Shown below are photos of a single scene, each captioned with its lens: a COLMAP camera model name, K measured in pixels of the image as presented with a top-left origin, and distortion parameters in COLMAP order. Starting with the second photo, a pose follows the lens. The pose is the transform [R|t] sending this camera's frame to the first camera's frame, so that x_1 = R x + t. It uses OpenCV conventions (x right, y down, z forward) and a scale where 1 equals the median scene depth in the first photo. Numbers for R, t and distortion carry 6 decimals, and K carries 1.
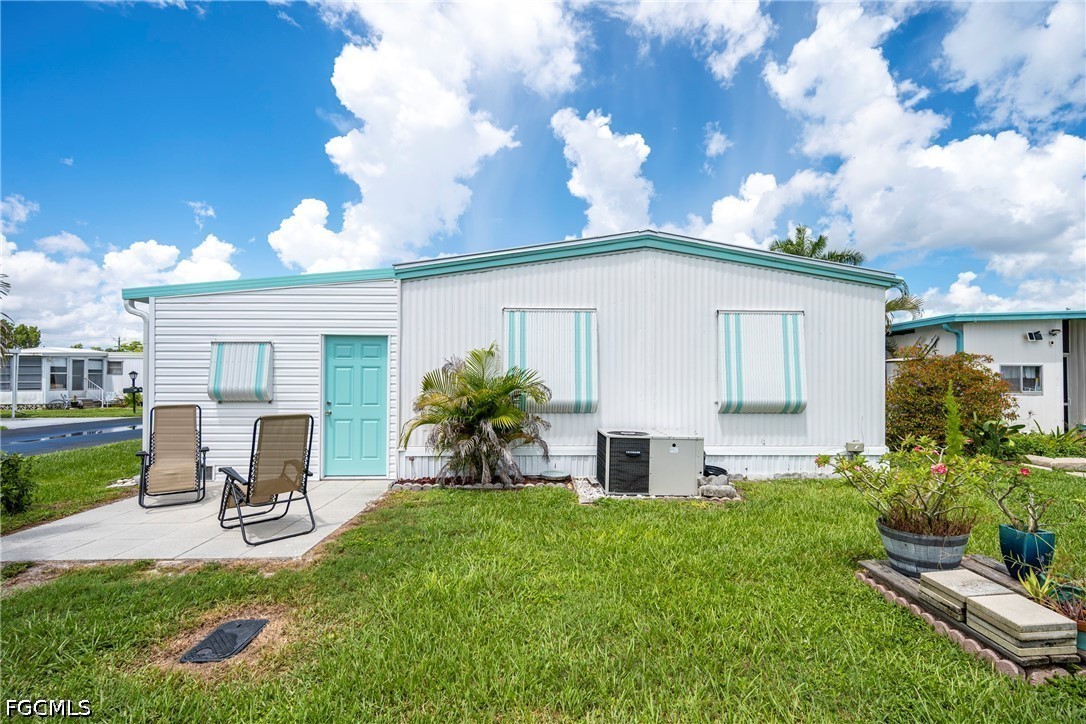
lens RADIAL K [[460.7, 0, 516.7], [0, 460.7, 371.4], [0, 0, 1]] dist [0.001434, 0.000157]
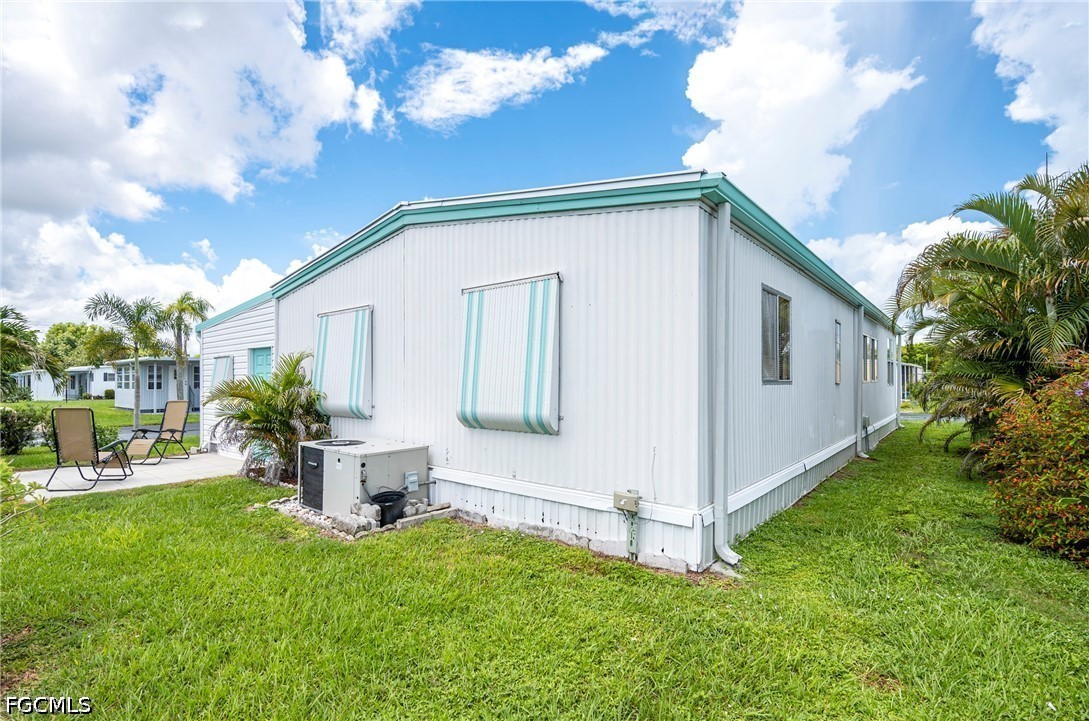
lens RADIAL K [[460.0, 0, 545.1], [0, 460.0, 379.7], [0, 0, 1]] dist [0.012931, -0.011258]
pose [[0.774033, -0.008563, -0.633087, 1.013956], [0.011582, 0.999933, 0.000636, 0.014370], [0.633039, -0.007825, 0.774080, 0.508621]]
